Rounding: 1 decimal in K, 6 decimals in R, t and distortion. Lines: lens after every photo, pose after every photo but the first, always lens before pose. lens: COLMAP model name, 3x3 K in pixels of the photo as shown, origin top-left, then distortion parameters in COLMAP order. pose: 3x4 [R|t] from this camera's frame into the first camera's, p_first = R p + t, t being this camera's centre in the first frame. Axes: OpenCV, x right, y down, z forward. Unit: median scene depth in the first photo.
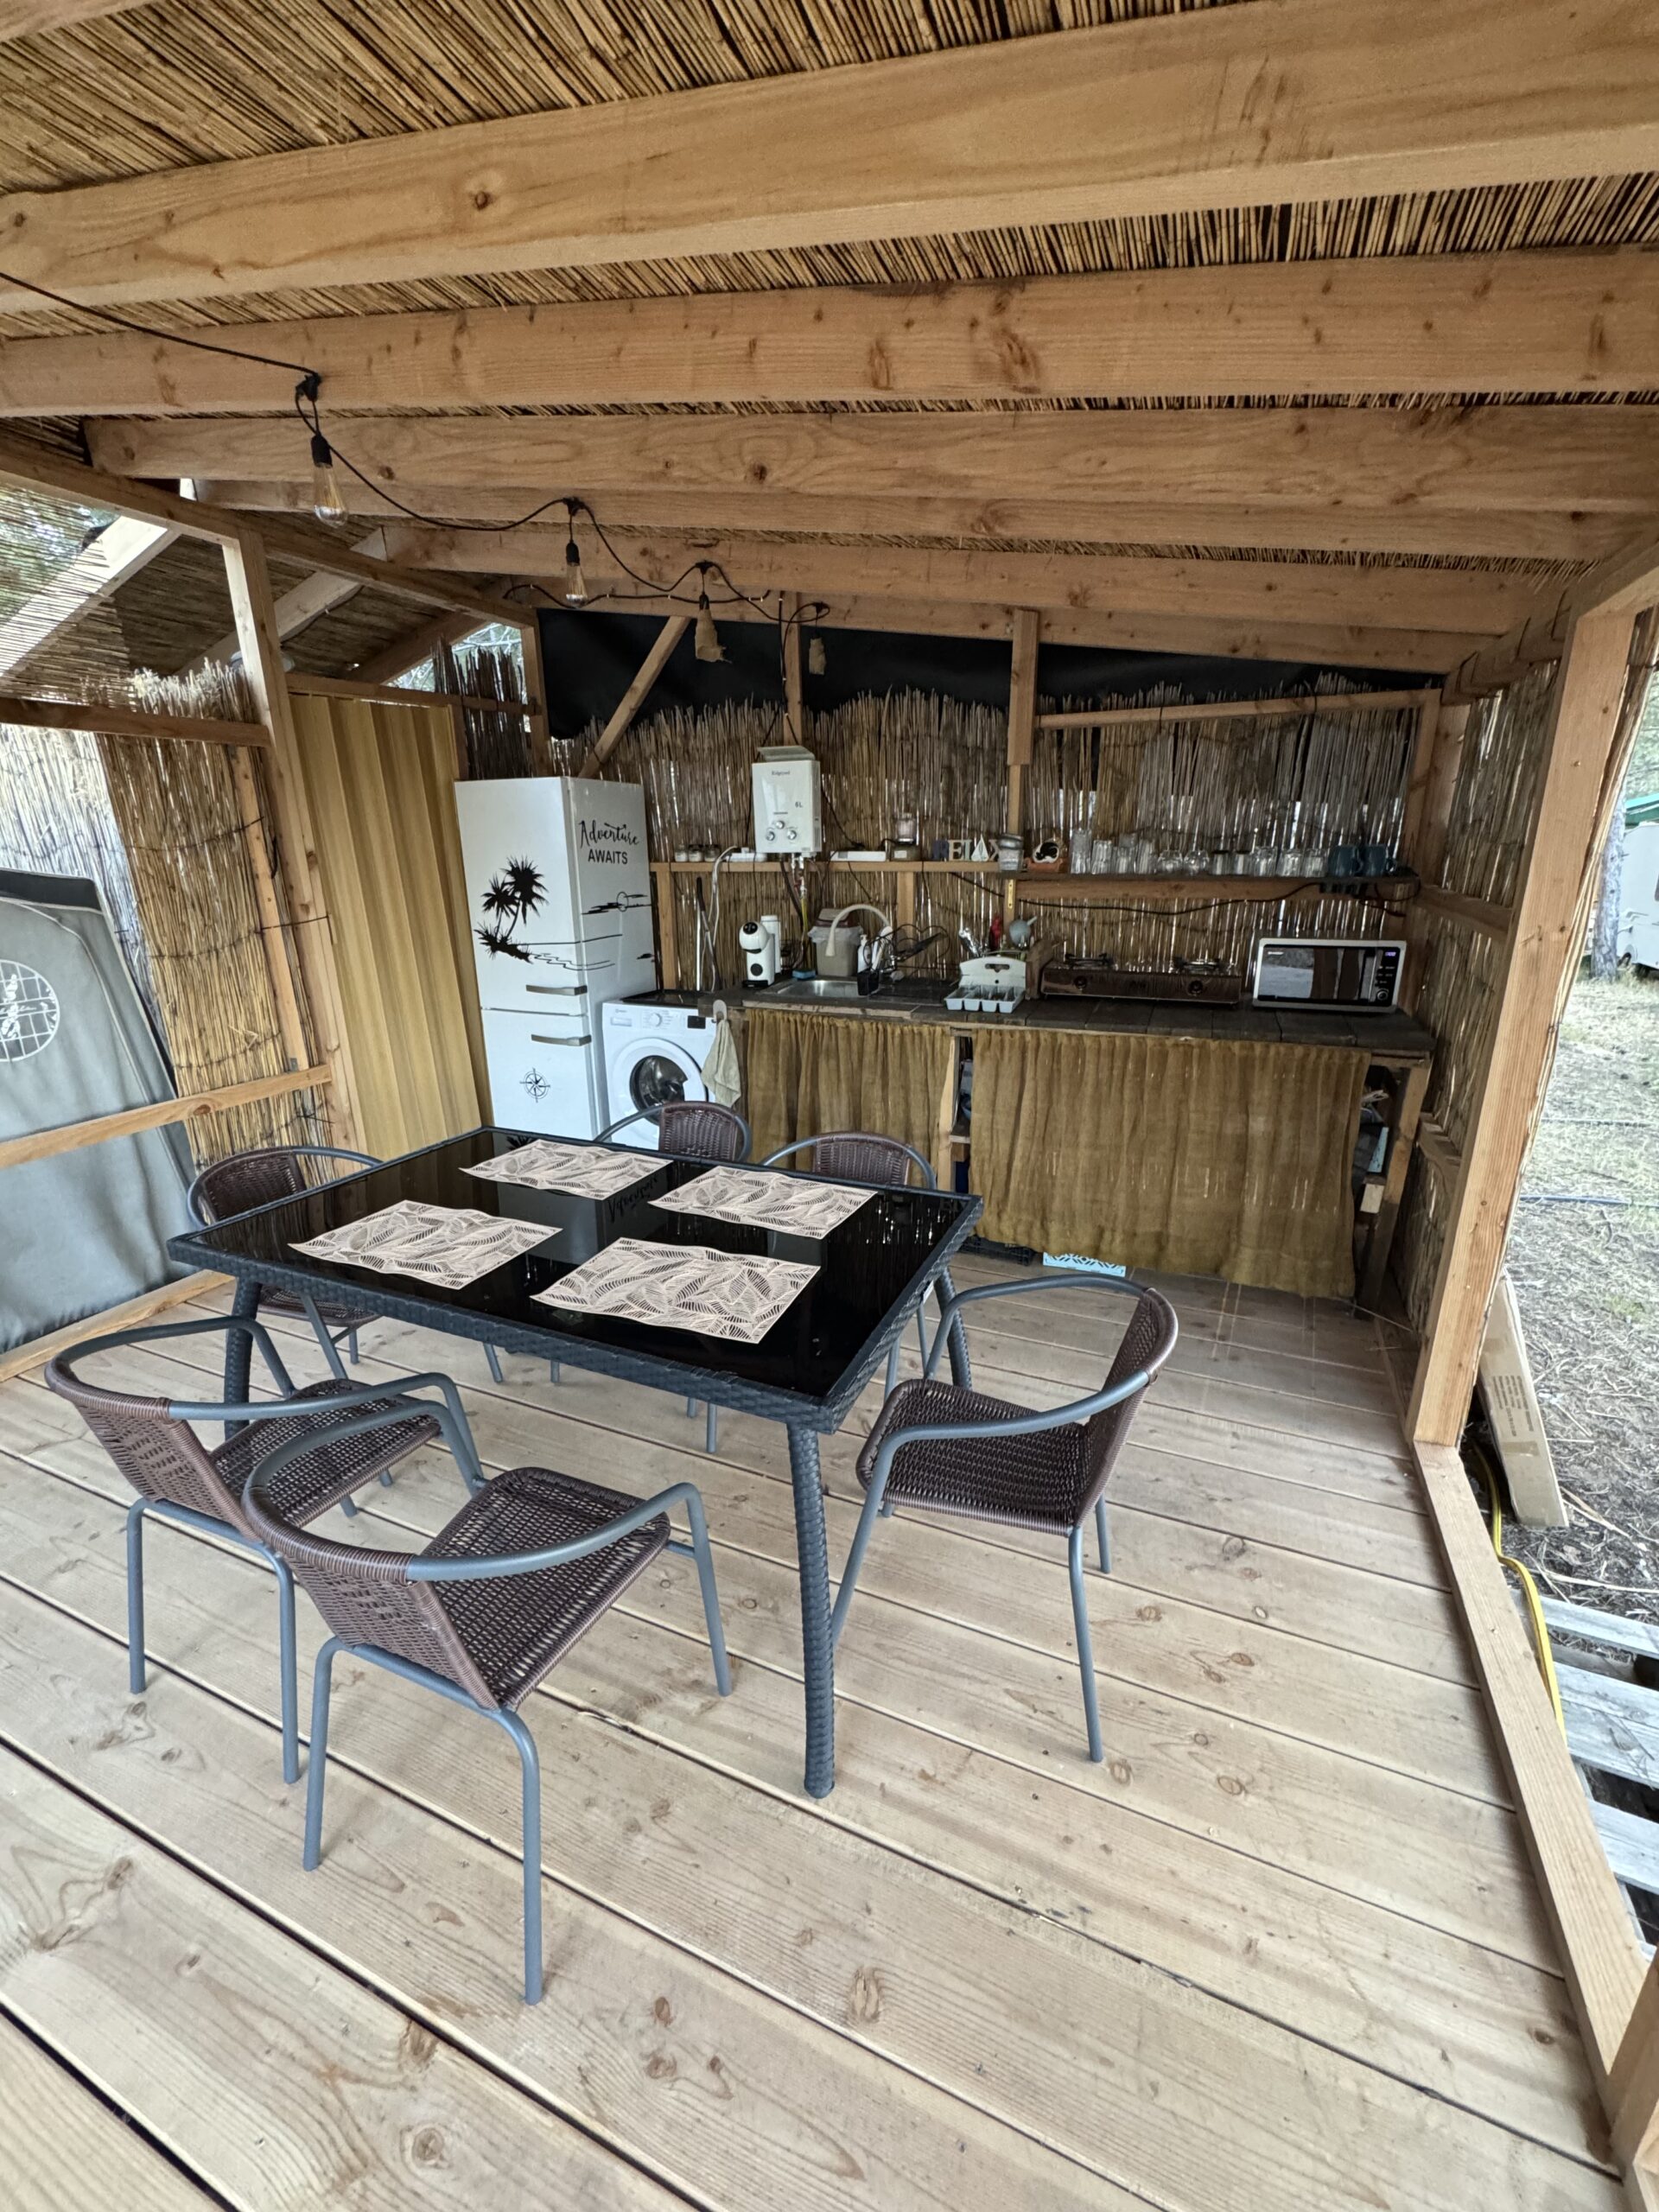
lens RADIAL K [[878.2, 0, 829.5], [0, 878.2, 1106.0], [0, 0, 1]] dist [0.001329, 0.000267]
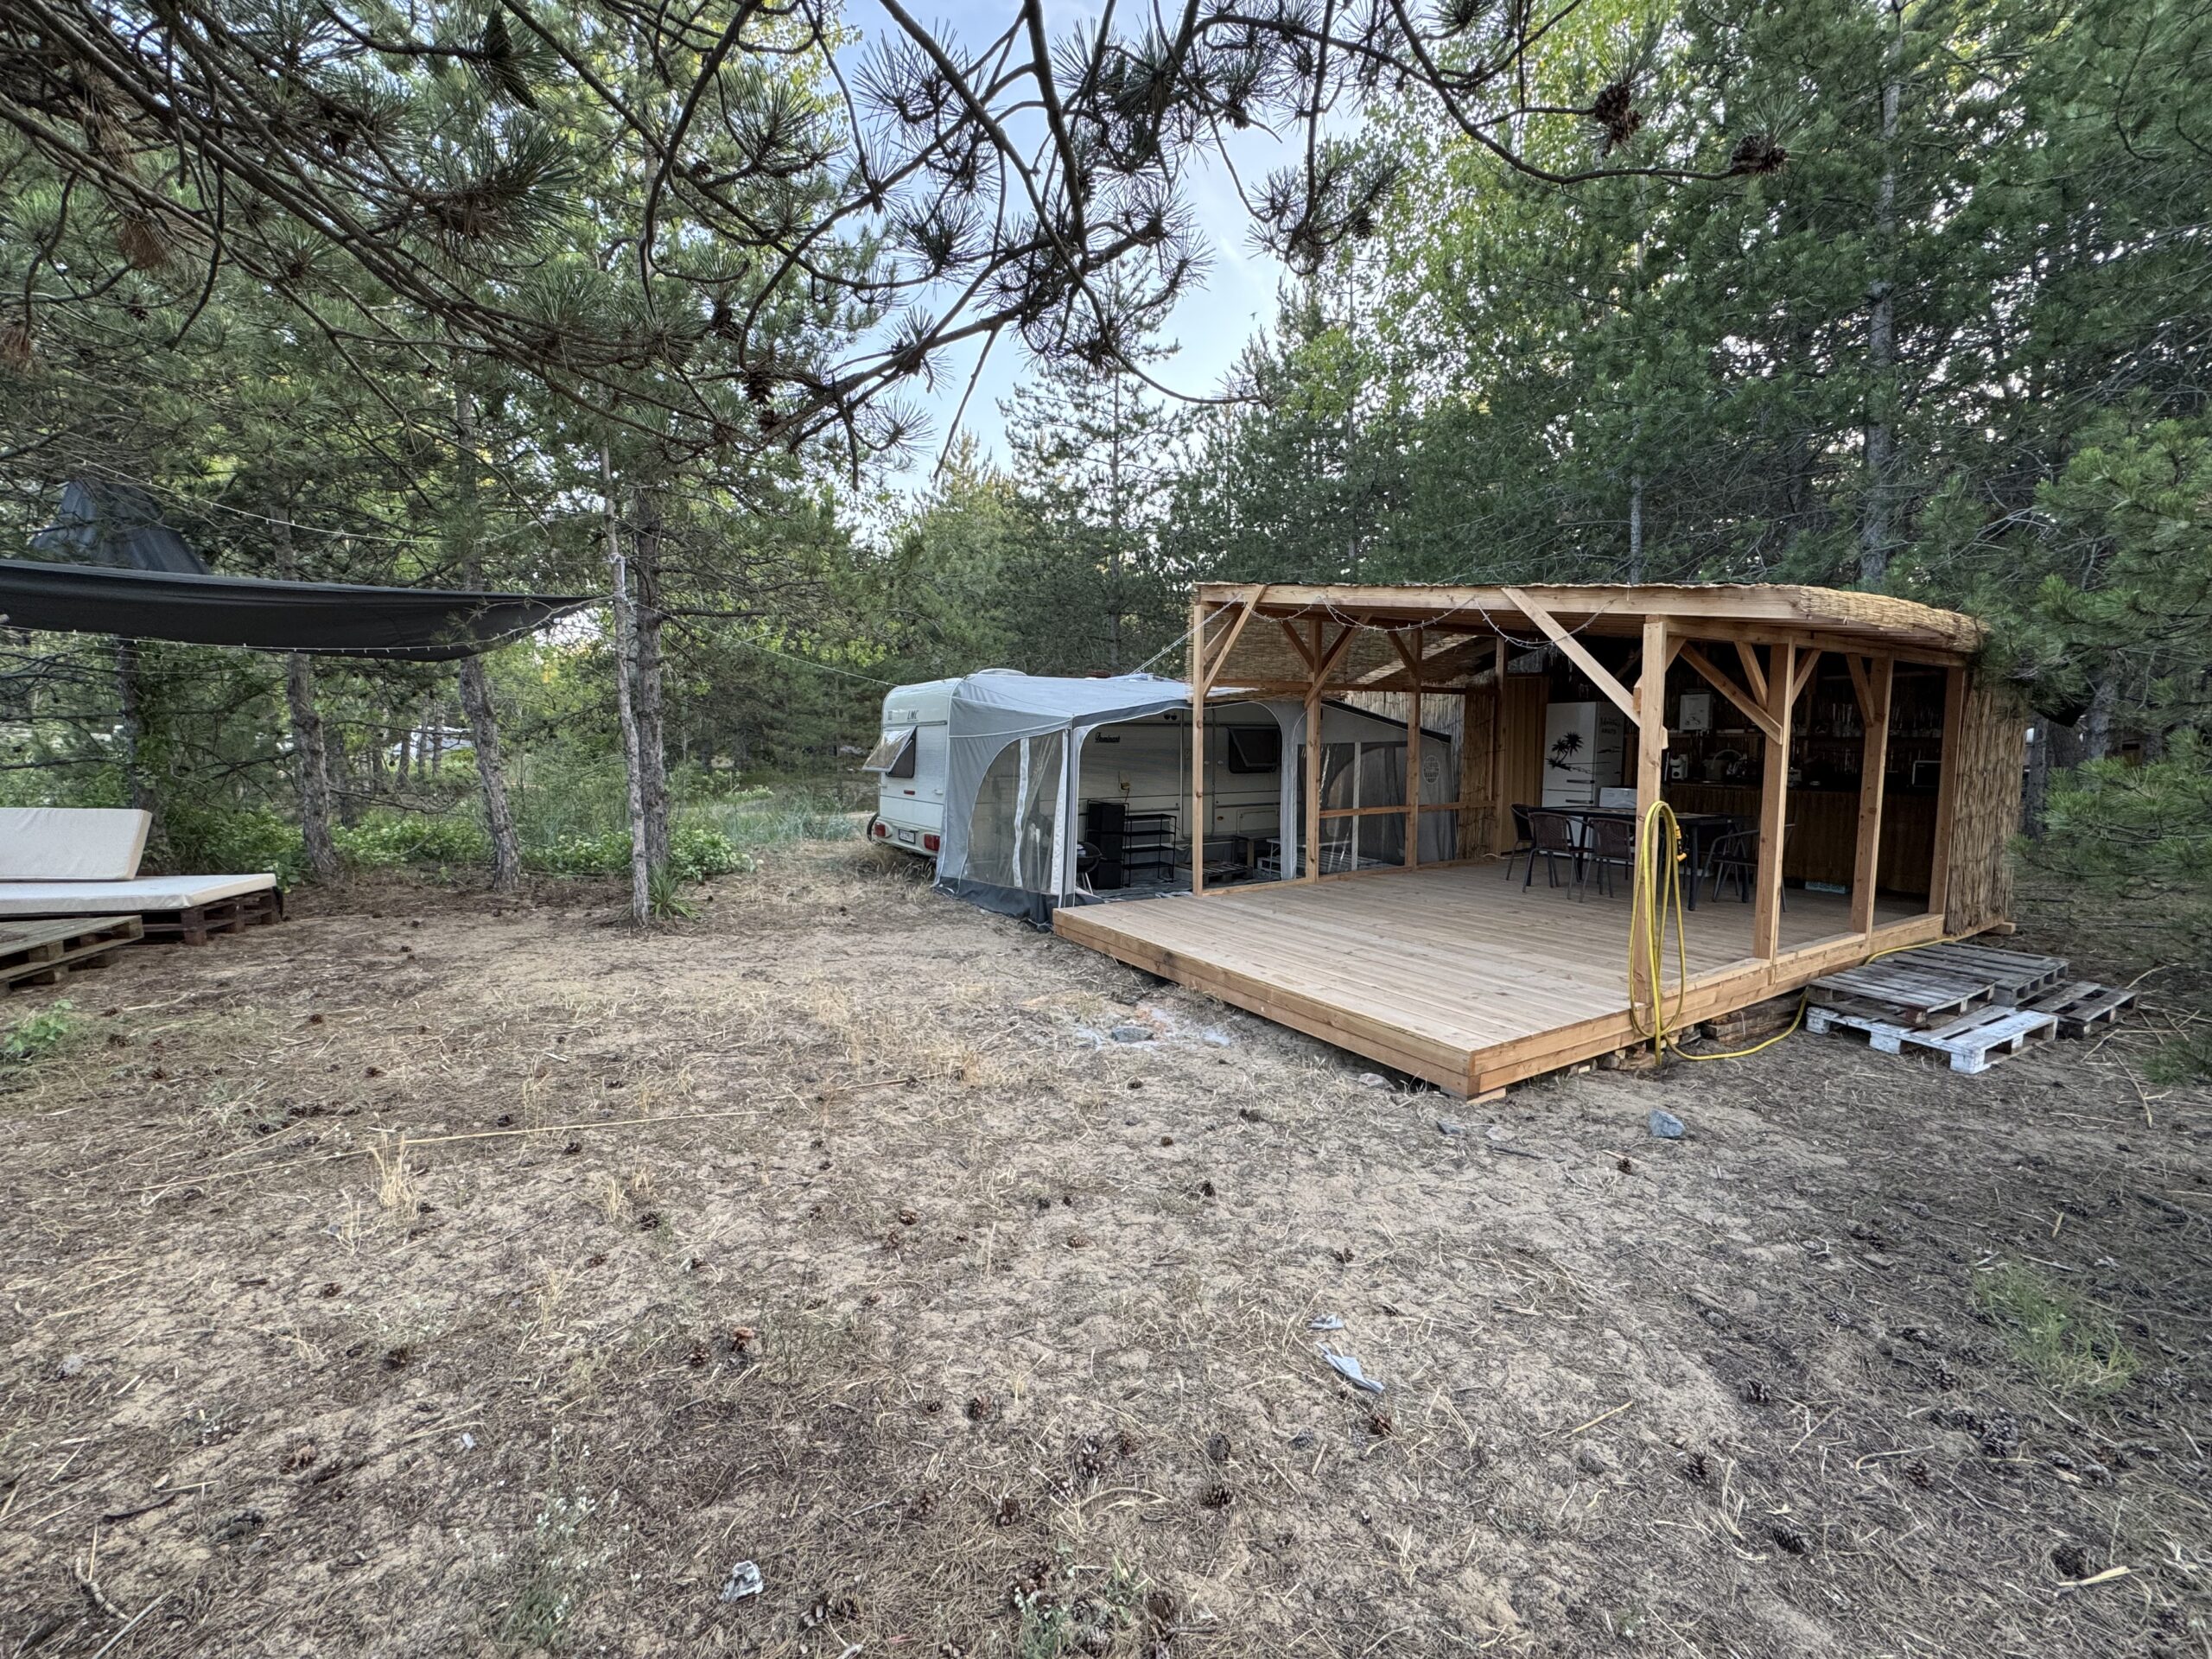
lens RADIAL K [[878.2, 0, 1106.0], [0, 878.2, 829.5], [0, 0, 1]] dist [0.001329, 0.000267]
pose [[0.812404, 0.067862, -0.579132, 0.056277], [-0.172159, 0.976843, -0.127039, 0.587658], [0.557100, 0.202910, 0.805274, -1.861725]]
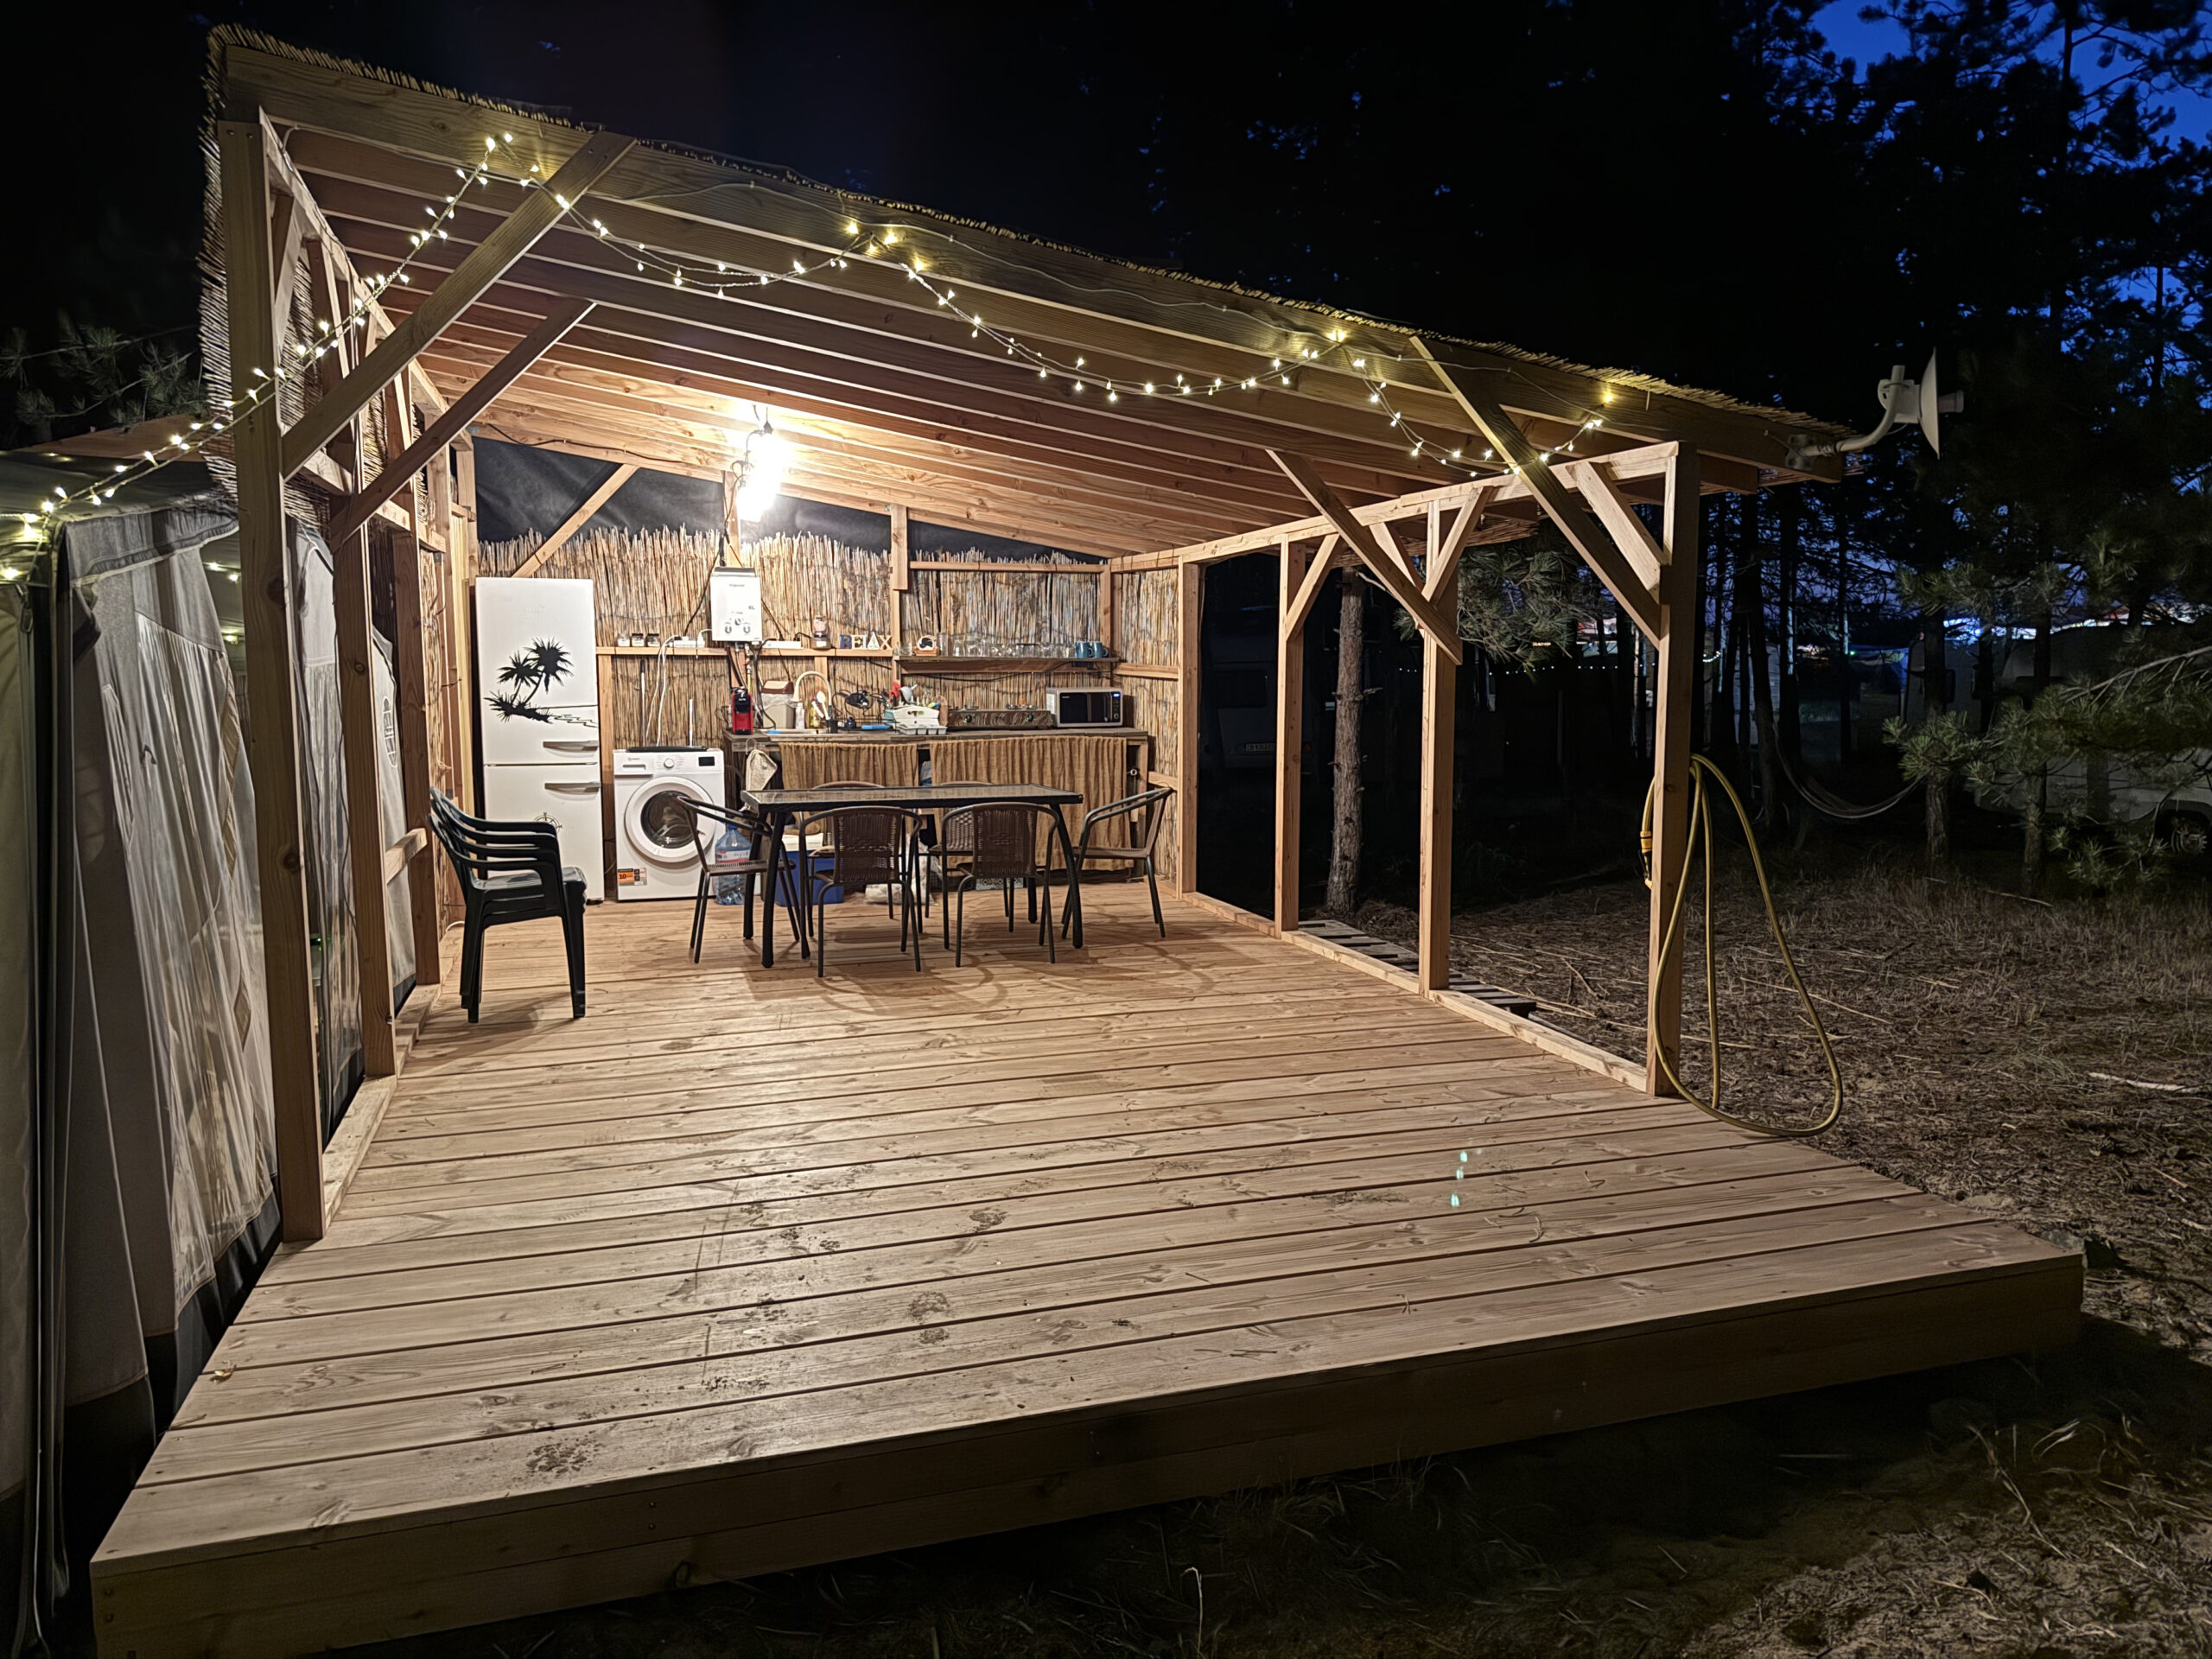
lens RADIAL K [[1535.2, 0, 1106.0], [0, 1535.2, 829.5], [0, 0, 1]] dist [0.101405, -0.000193]
pose [[0.761030, -0.059889, 0.645947, -1.209132], [0.177868, 0.976834, -0.118990, 0.392038], [-0.623856, 0.205448, 0.754052, -1.126197]]
